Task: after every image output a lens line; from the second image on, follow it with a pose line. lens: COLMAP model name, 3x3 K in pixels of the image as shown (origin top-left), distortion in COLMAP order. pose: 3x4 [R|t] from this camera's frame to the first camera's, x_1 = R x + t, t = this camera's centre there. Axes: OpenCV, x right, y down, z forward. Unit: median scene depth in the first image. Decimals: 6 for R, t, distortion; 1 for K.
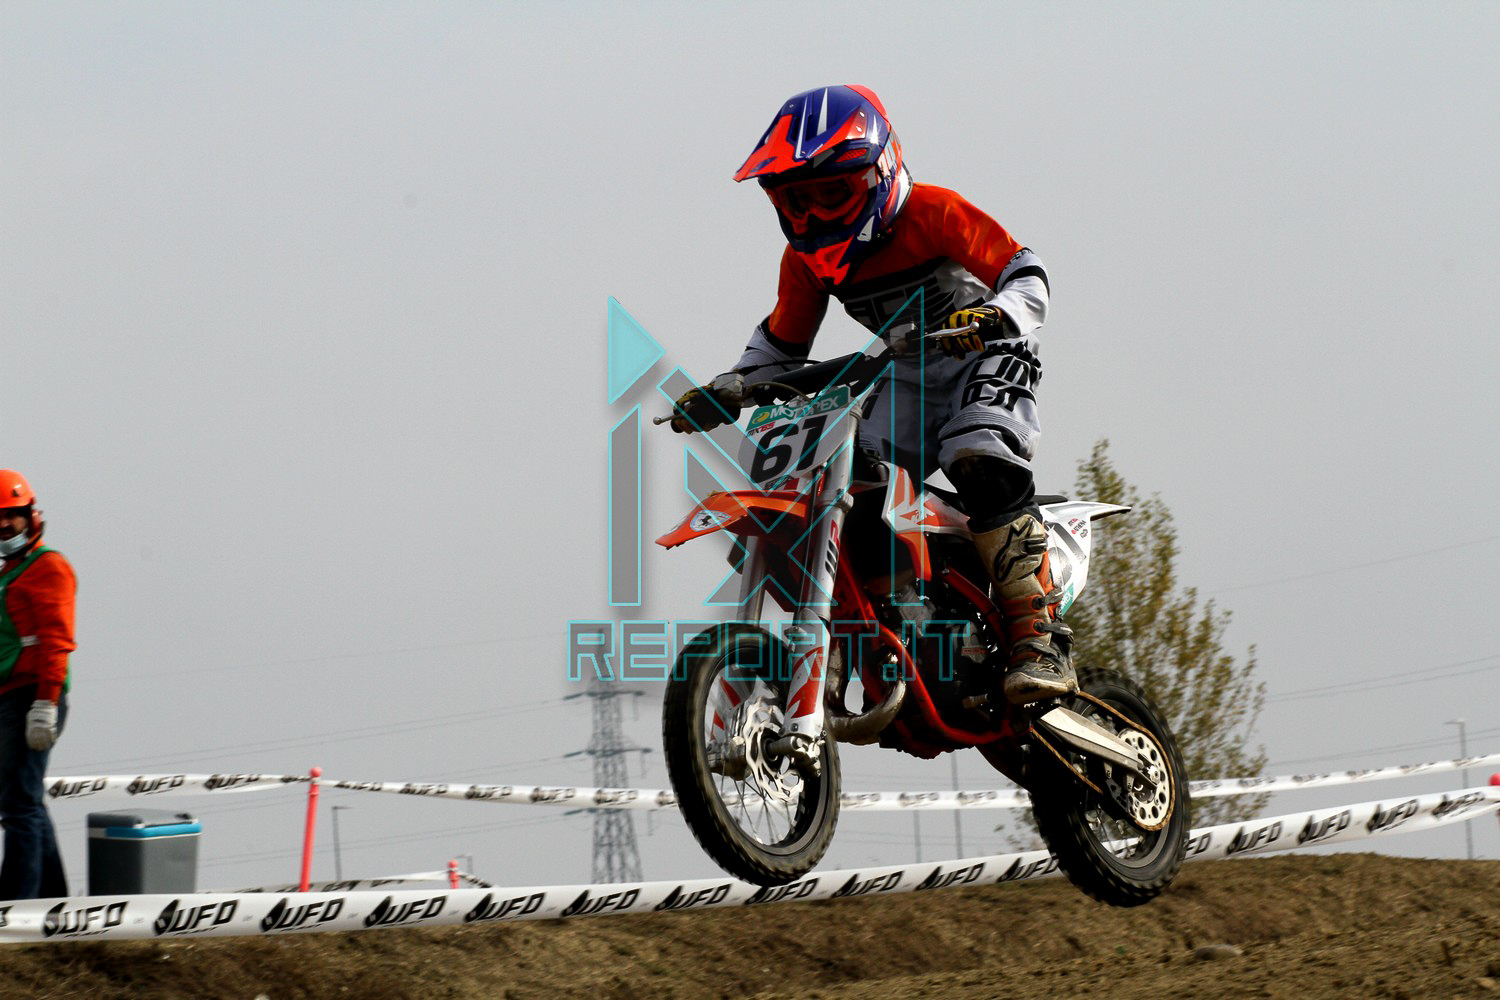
lens RADIAL K [[9302.0, 0, 744.2], [0, 9302.0, 497.5], [0, 0, 1]] dist [0.558883, 0.000000]
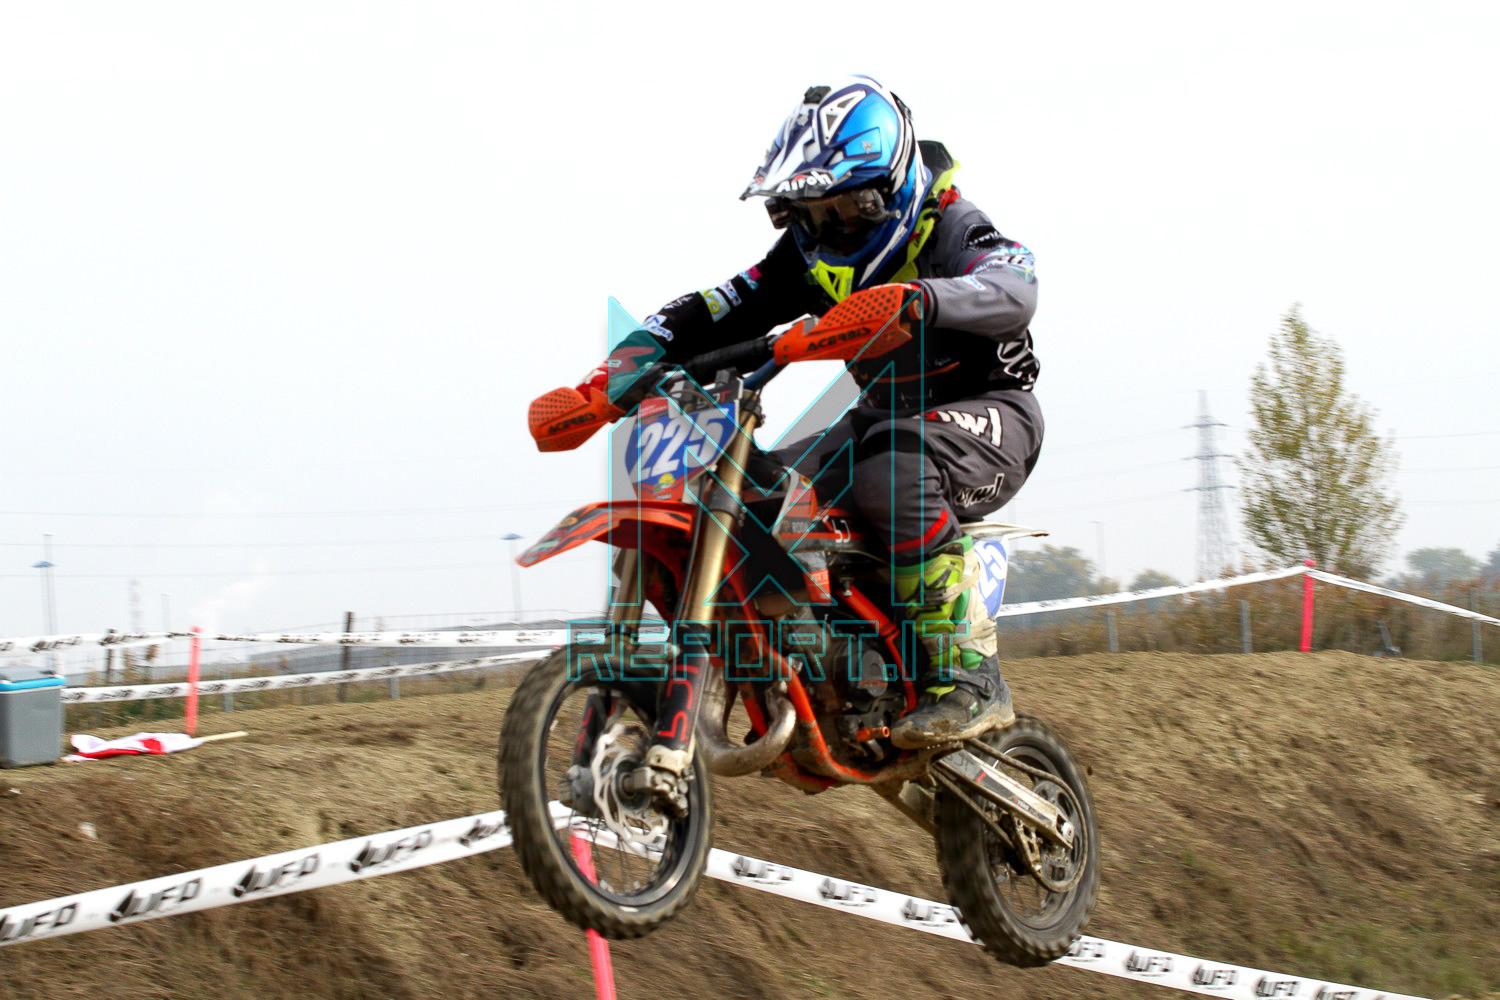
lens RADIAL K [[5042.0, 0, 750.0], [0, 5042.0, 499.6], [0, 0, 1]] dist [-0.183877, 0.000000]
pose [[0.994119, -0.009082, -0.107914, 0.087540], [0.012976, 0.999288, 0.035439, -0.009448], [0.107515, -0.036631, 0.993528, 0.288558]]
